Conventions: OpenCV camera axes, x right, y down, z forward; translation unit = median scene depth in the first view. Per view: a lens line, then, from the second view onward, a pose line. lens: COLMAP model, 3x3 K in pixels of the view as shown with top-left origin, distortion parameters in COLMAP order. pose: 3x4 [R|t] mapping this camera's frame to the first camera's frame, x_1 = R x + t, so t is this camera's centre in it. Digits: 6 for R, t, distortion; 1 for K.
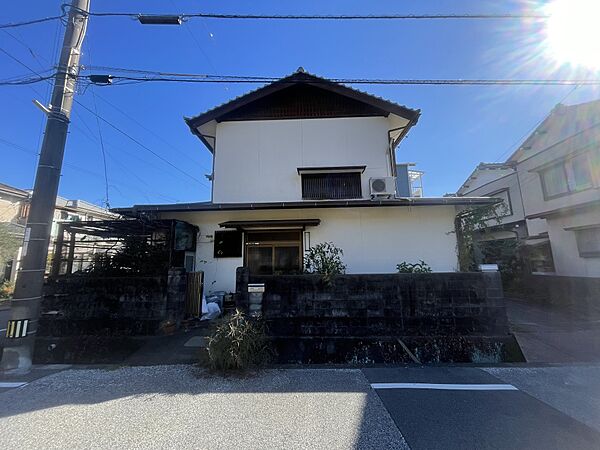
lens RADIAL K [[242.3, 0, 297.6], [0, 242.3, 223.7], [0, 0, 1]] dist [-0.002482, 0.000190]
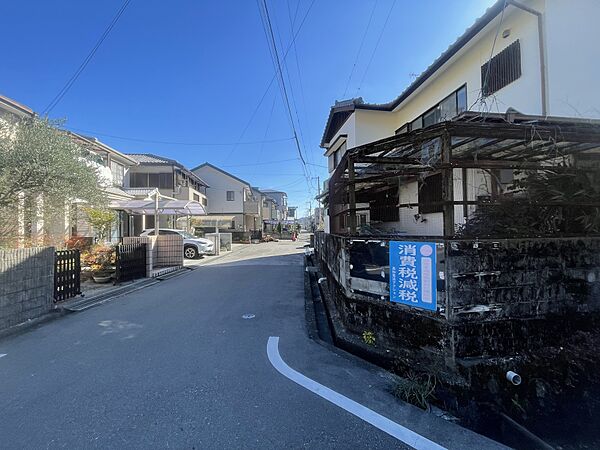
lens RADIAL K [[242.3, 0, 297.6], [0, 242.3, 223.7], [0, 0, 1]] dist [-0.002482, 0.000190]
pose [[0.982009, 0.006960, 0.188704, -1.487980], [-0.033230, 0.990095, 0.136406, 0.144166], [-0.185885, -0.140223, 0.972514, 0.626219]]
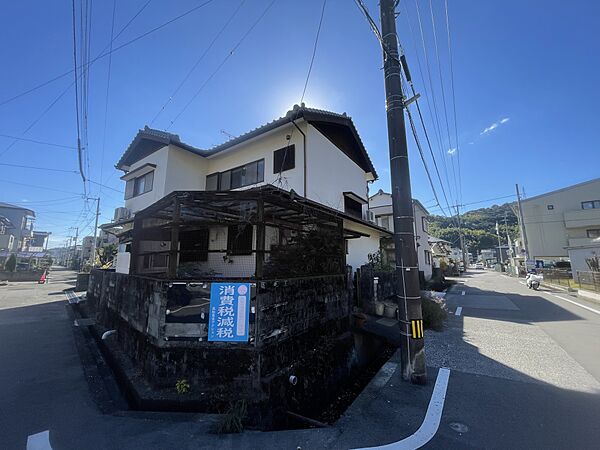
lens RADIAL K [[242.3, 0, 297.6], [0, 242.3, 223.7], [0, 0, 1]] dist [-0.002482, 0.000190]
pose [[0.543778, 0.152412, 0.825273, -1.586981], [-0.145068, 0.985638, -0.086442, 0.126881], [-0.826596, -0.072716, 0.558079, 0.616807]]
